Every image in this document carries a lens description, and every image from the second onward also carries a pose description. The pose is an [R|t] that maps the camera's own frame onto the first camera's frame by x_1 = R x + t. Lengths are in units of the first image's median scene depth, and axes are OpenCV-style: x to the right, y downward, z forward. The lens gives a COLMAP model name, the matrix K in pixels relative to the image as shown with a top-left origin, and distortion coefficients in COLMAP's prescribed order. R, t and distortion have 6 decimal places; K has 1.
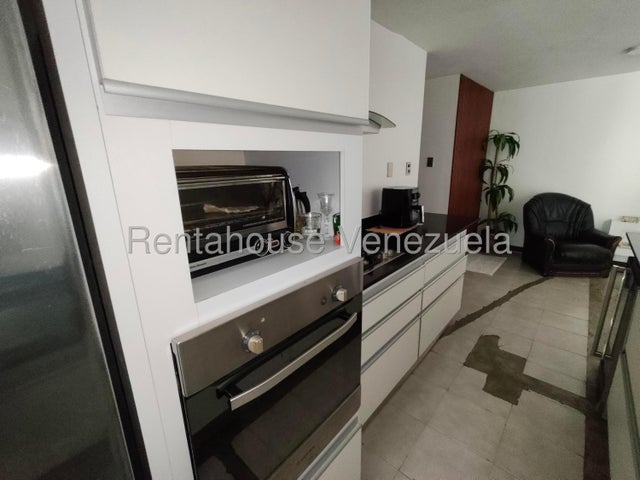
lens RADIAL K [[291.9, 0, 320.0], [0, 291.9, 240.0], [0, 0, 1]] dist [0.000600, 0.000339]
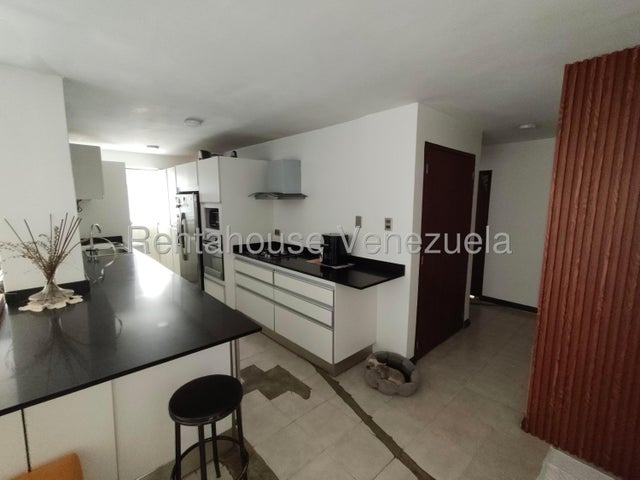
lens RADIAL K [[291.9, 0, 320.0], [0, 291.9, 240.0], [0, 0, 1]] dist [0.000600, 0.000339]
pose [[-0.097571, 0.152675, -0.983448, 1.654806], [-0.273105, 0.946122, 0.173976, -0.383154], [0.957023, 0.285559, -0.050618, 1.063818]]
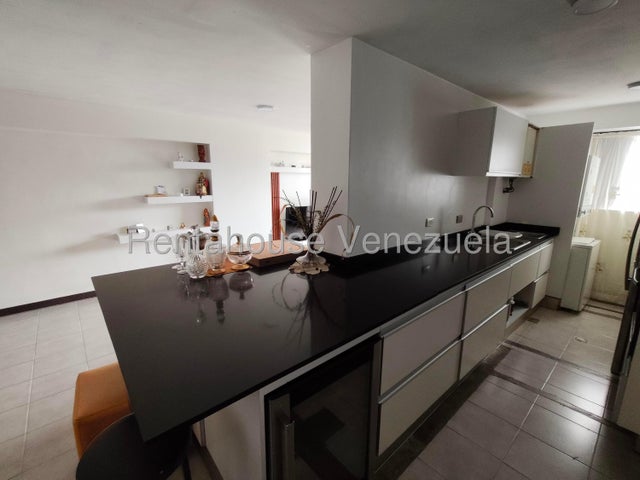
lens RADIAL K [[291.9, 0, 320.0], [0, 291.9, 240.0], [0, 0, 1]] dist [0.000600, 0.000339]
pose [[-0.992691, -0.009570, 0.120305, 0.778682], [0.047142, 0.886904, 0.459542, -0.369440], [-0.111097, 0.461855, -0.879970, 1.121844]]
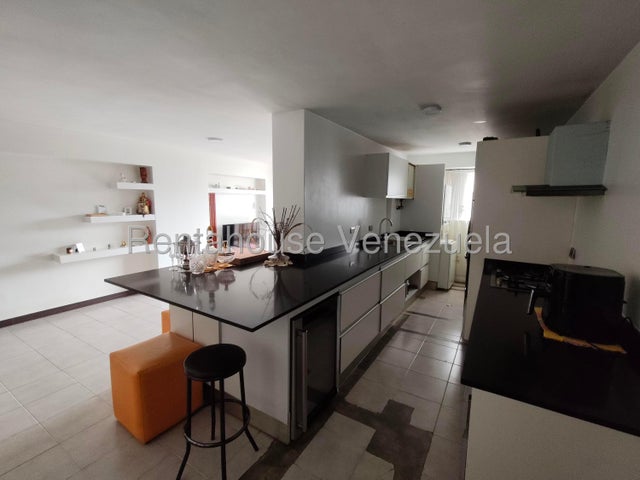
lens RADIAL K [[286.8, 0, 320.0], [0, 286.8, 240.0], [0, 0, 1]] dist [0.000751, 0.000068]
pose [[-0.984214, 0.036479, -0.173182, 0.959174], [-0.036981, 0.914538, 0.402805, -0.474258], [0.173076, 0.402851, -0.898752, 1.477701]]
